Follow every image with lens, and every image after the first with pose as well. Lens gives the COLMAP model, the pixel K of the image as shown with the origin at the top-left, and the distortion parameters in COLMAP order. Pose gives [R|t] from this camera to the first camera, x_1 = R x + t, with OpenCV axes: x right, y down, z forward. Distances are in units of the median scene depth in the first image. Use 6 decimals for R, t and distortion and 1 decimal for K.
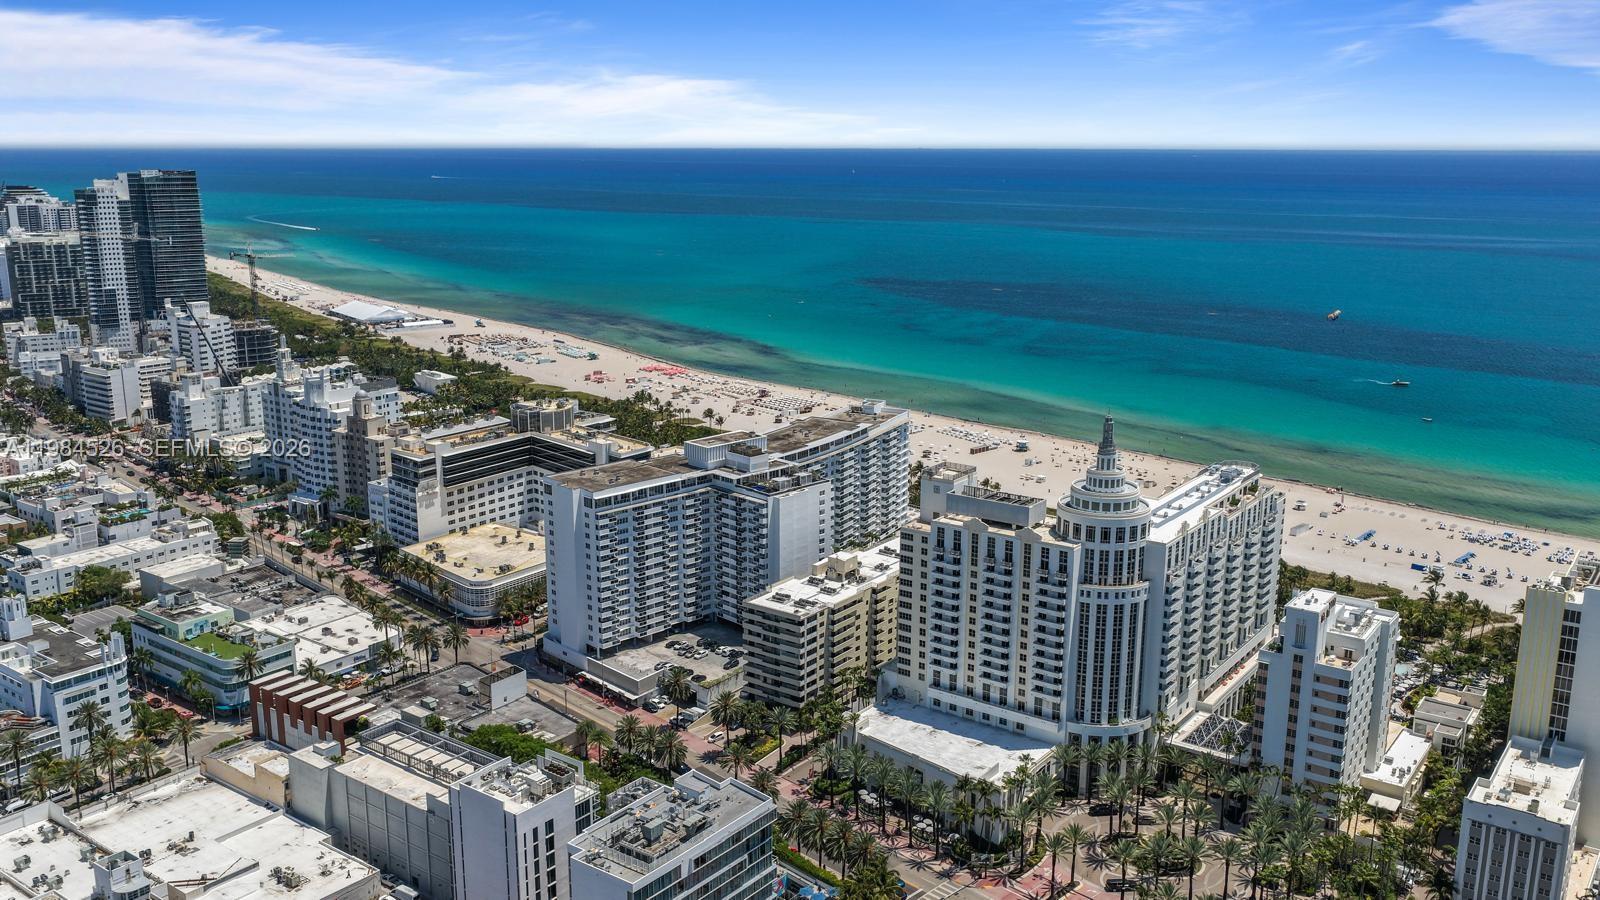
lens RADIAL K [[1340.2, 0, 800.0], [0, 1340.2, 450.0], [0, 0, 1]] dist [-0.006008, 0.019480]
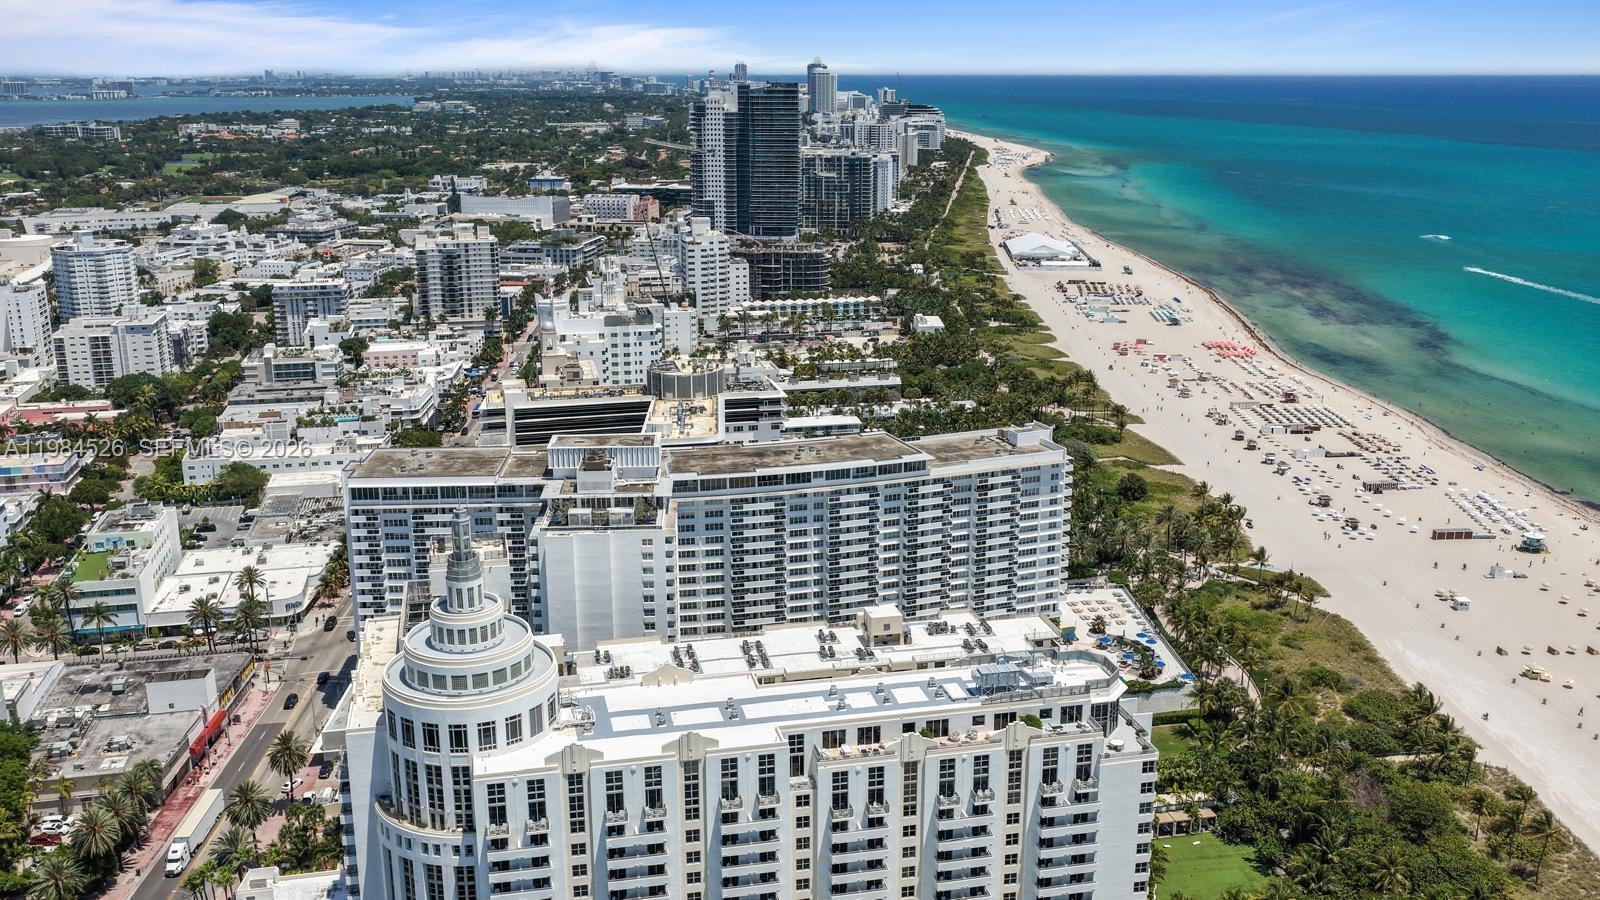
lens RADIAL K [[1406.3, 0, 800.0], [0, 1406.3, 450.0], [0, 0, 1]] dist [-0.005540, 0.009264]
pose [[0.756767, 0.169669, -0.631282, 0.540500], [-0.144936, 0.985242, 0.091057, -0.094671], [0.637415, 0.022586, 0.770190, 0.531788]]
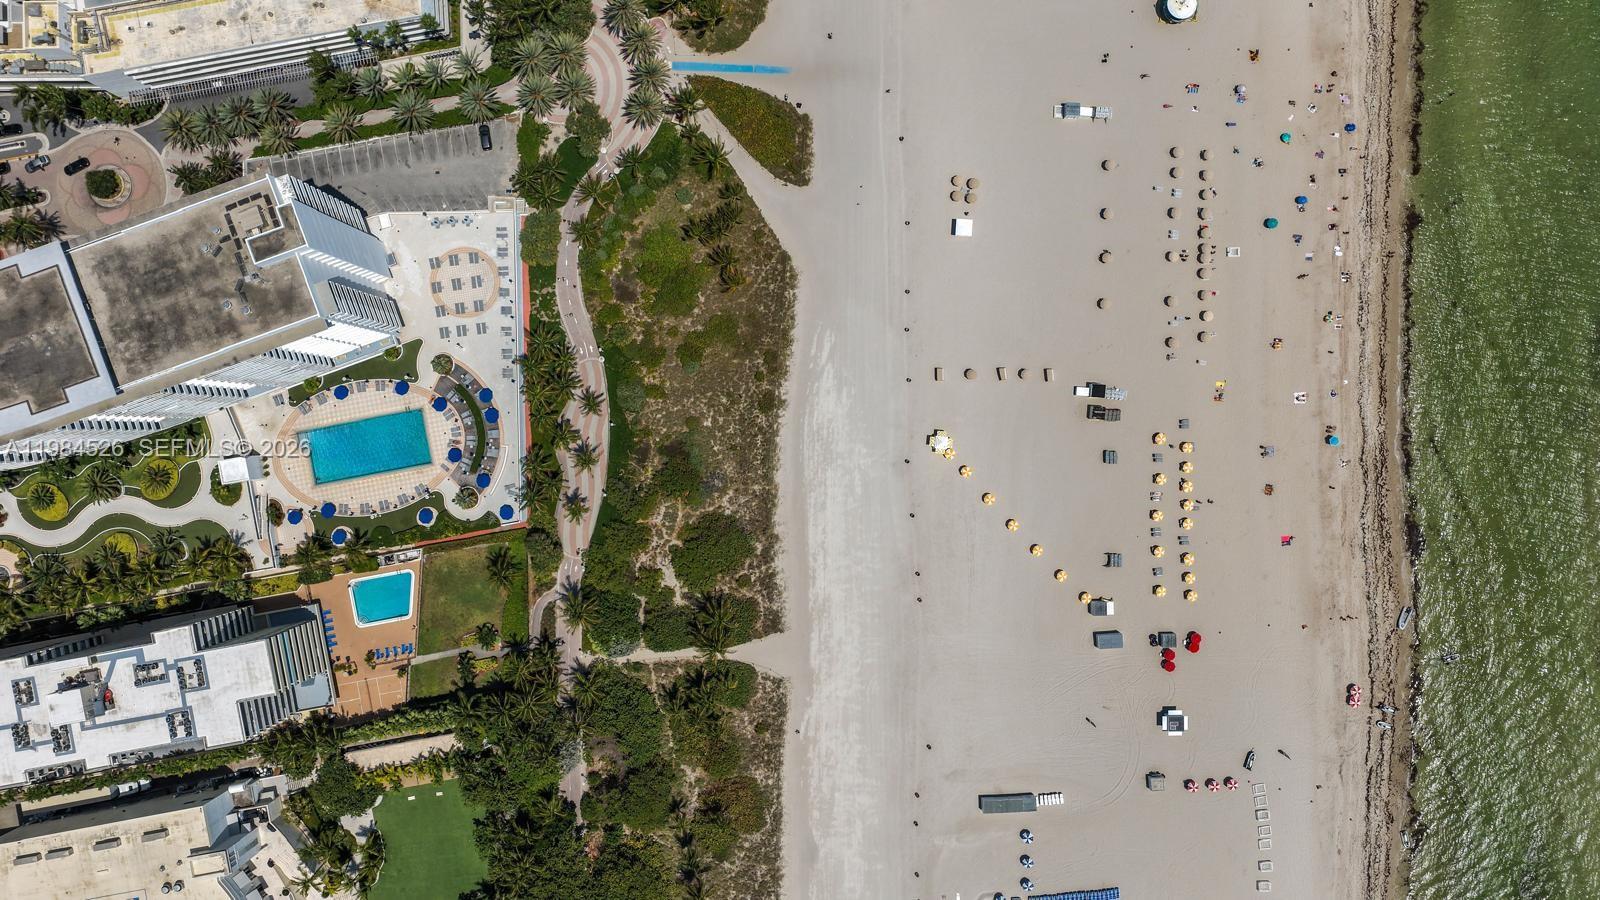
lens RADIAL K [[1406.3, 0, 800.0], [0, 1406.3, 450.0], [0, 0, 1]] dist [-0.005540, 0.009264]
pose [[0.728892, 0.684510, 0.012725, 0.294102], [-0.162295, 0.154701, 0.974540, -0.672809], [0.665114, -0.712400, 0.223853, 1.280436]]
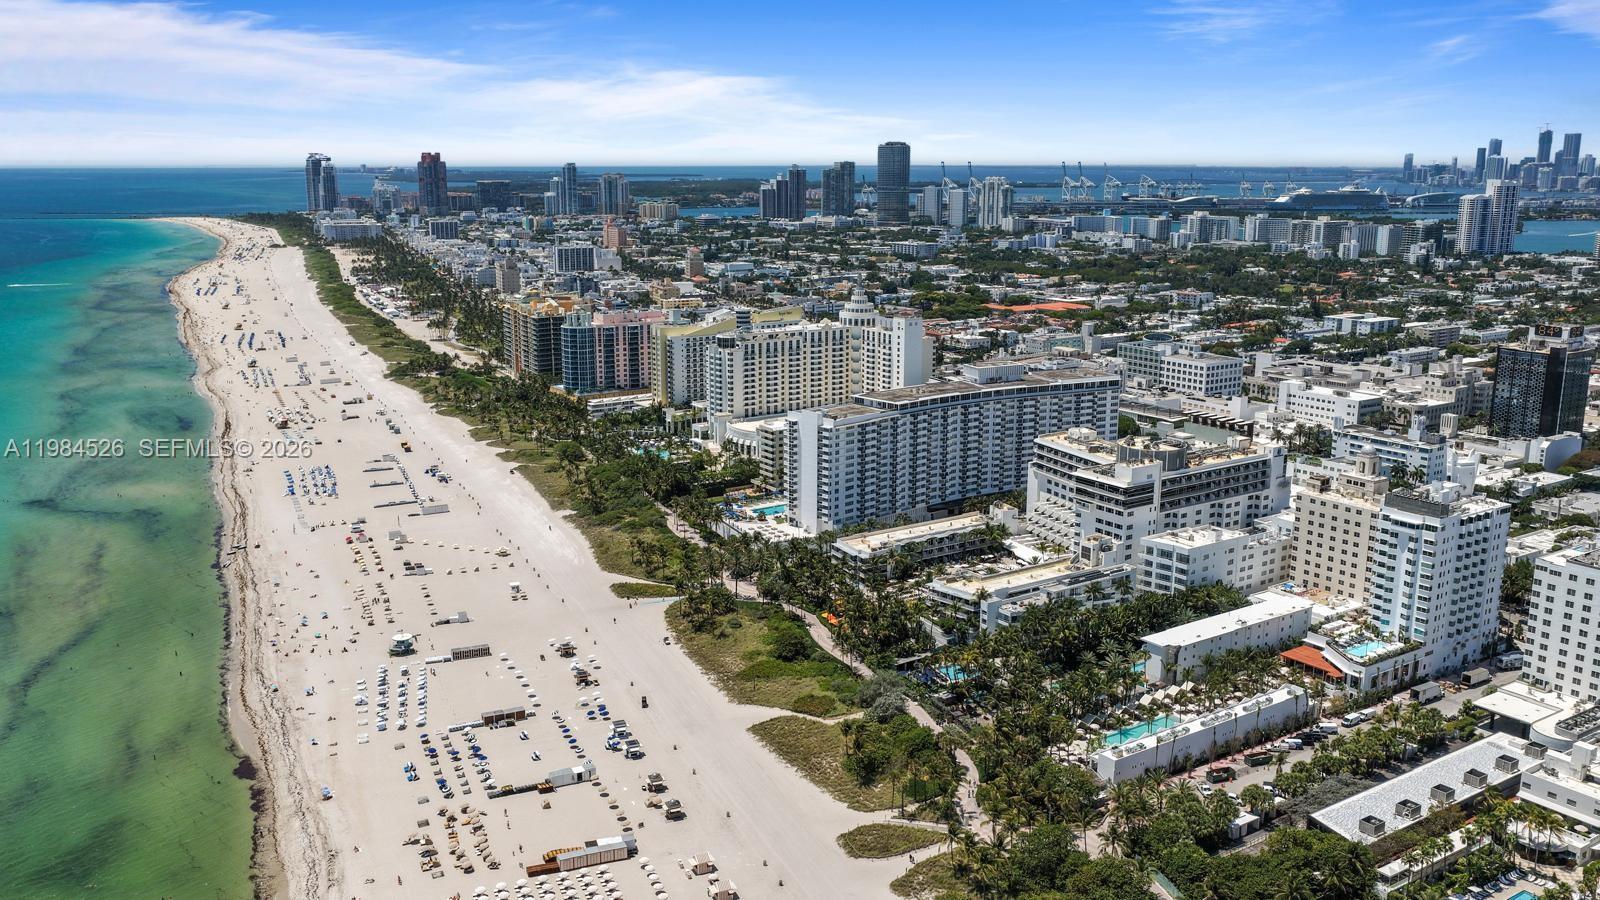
lens RADIAL K [[1327.0, 0, 802.6], [0, 1327.0, 447.1], [0, 0, 1]] dist [-0.004566, 0.015732]
pose [[-0.944351, -0.074164, 0.320468, -0.350046], [0.070368, 0.906148, 0.417065, -0.576993], [-0.321323, 0.416407, -0.850504, 2.499880]]
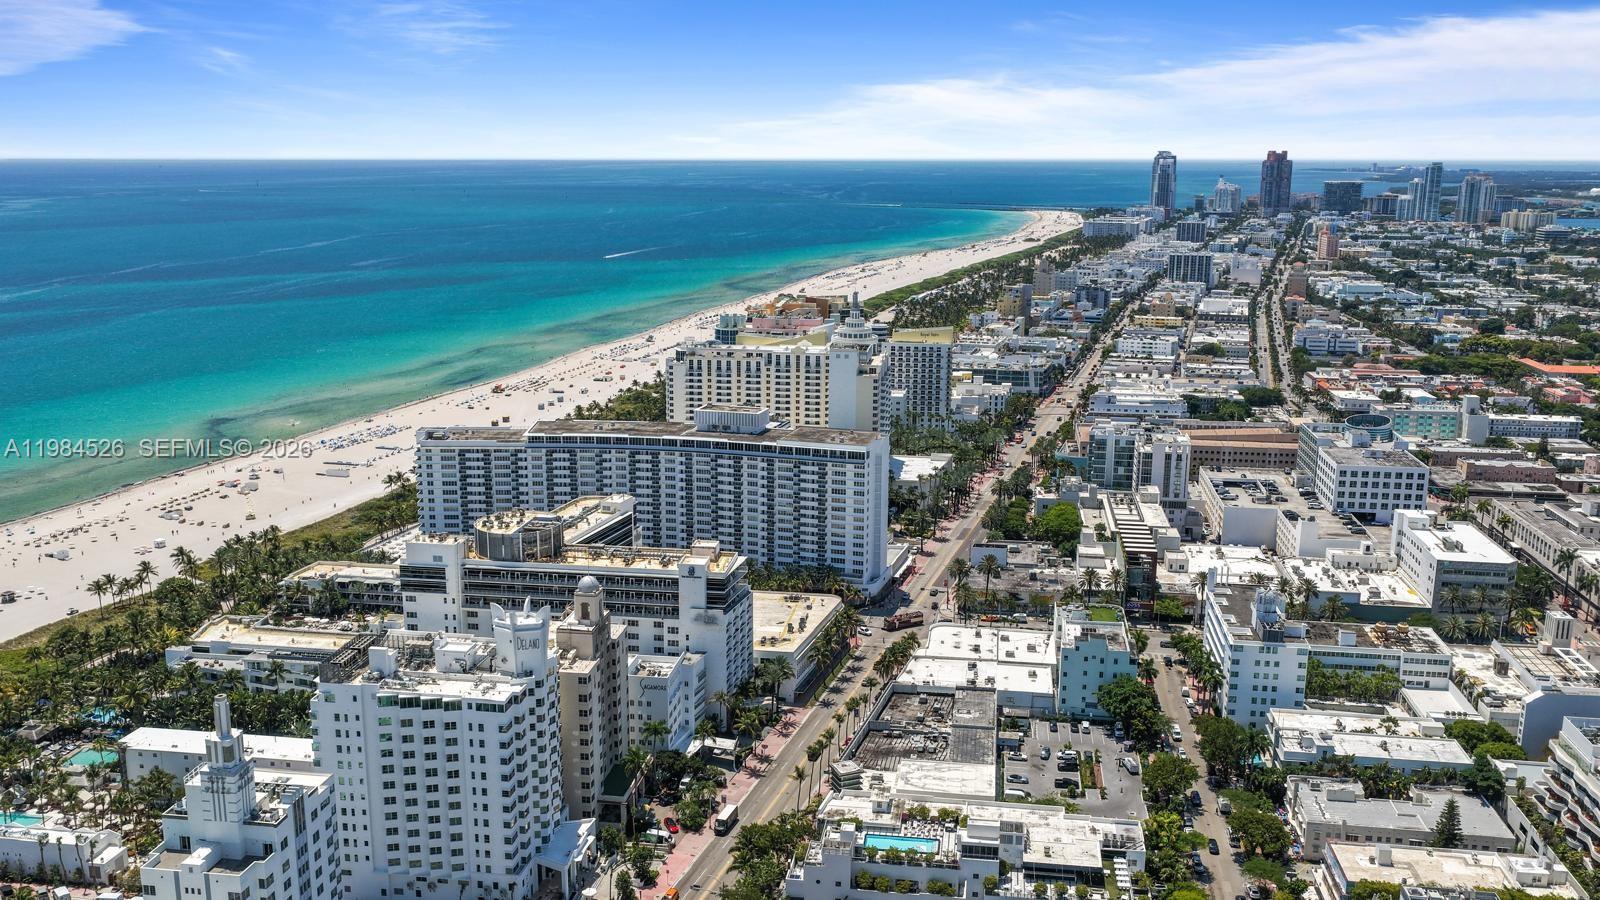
lens RADIAL K [[1332.4, 0, 801.6], [0, 1332.4, 425.1], [0, 0, 1]] dist [-0.002541, 0.006127]
pose [[-0.466774, -0.180775, 0.865704, -1.179224], [0.195787, 0.933473, 0.300492, -0.359275], [-0.862433, 0.309755, -0.400327, 1.535239]]
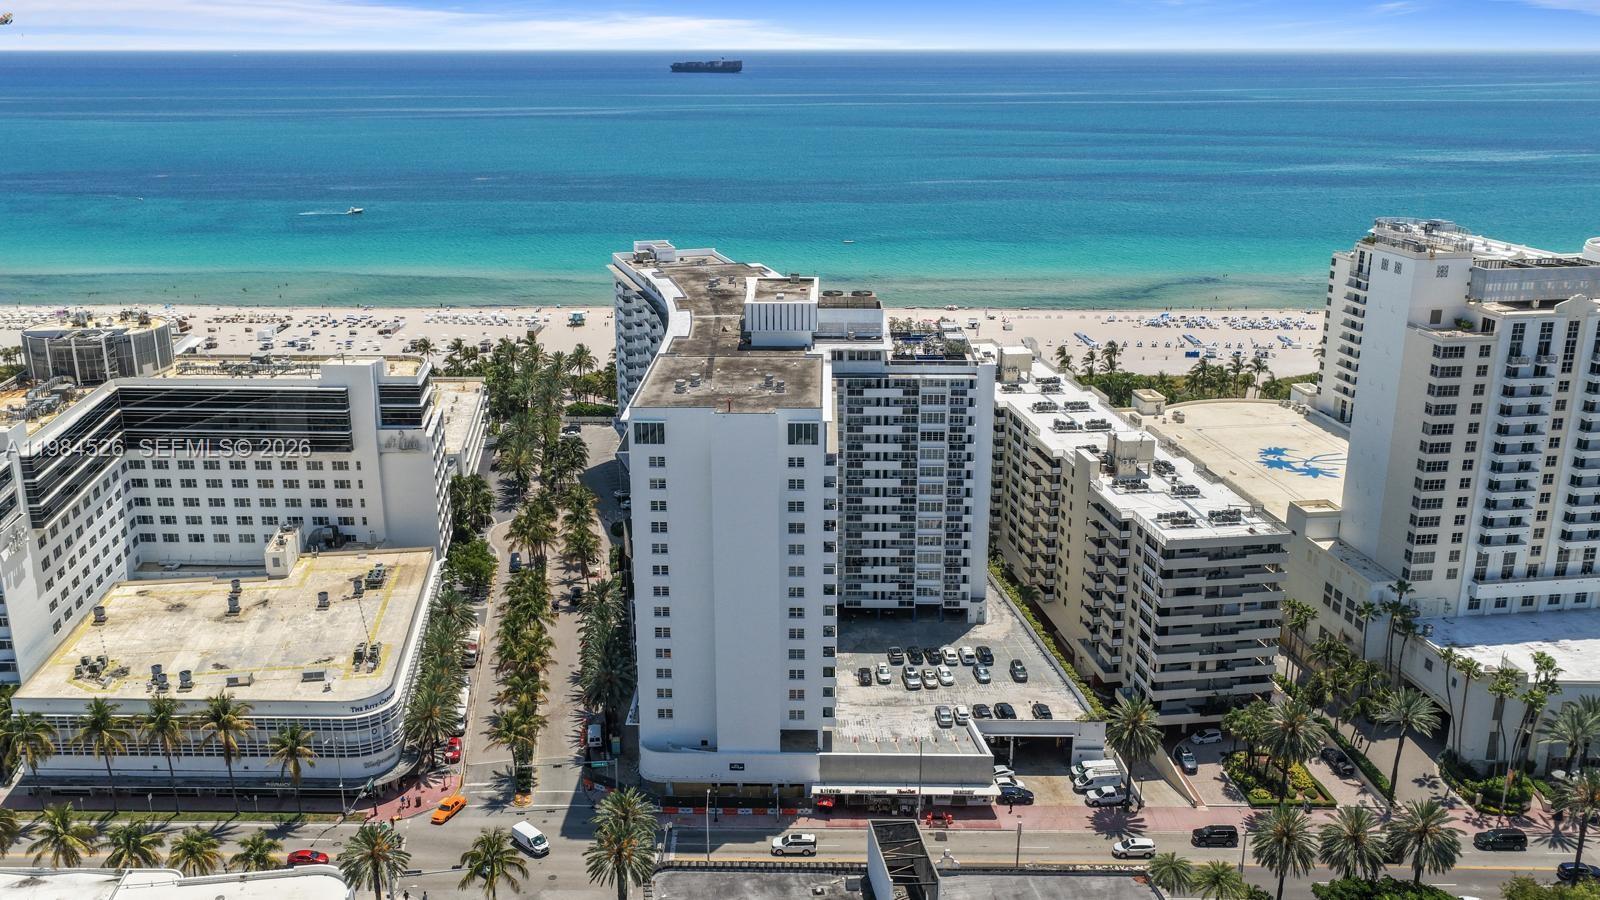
lens RADIAL K [[1340.2, 0, 800.0], [0, 1340.2, 450.0], [0, 0, 1]] dist [-0.006008, 0.019480]
pose [[0.706335, -0.207034, 0.676925, -0.467510], [0.160854, 0.978201, 0.131334, -0.016368], [-0.689359, 0.016120, 0.724240, 0.655838]]
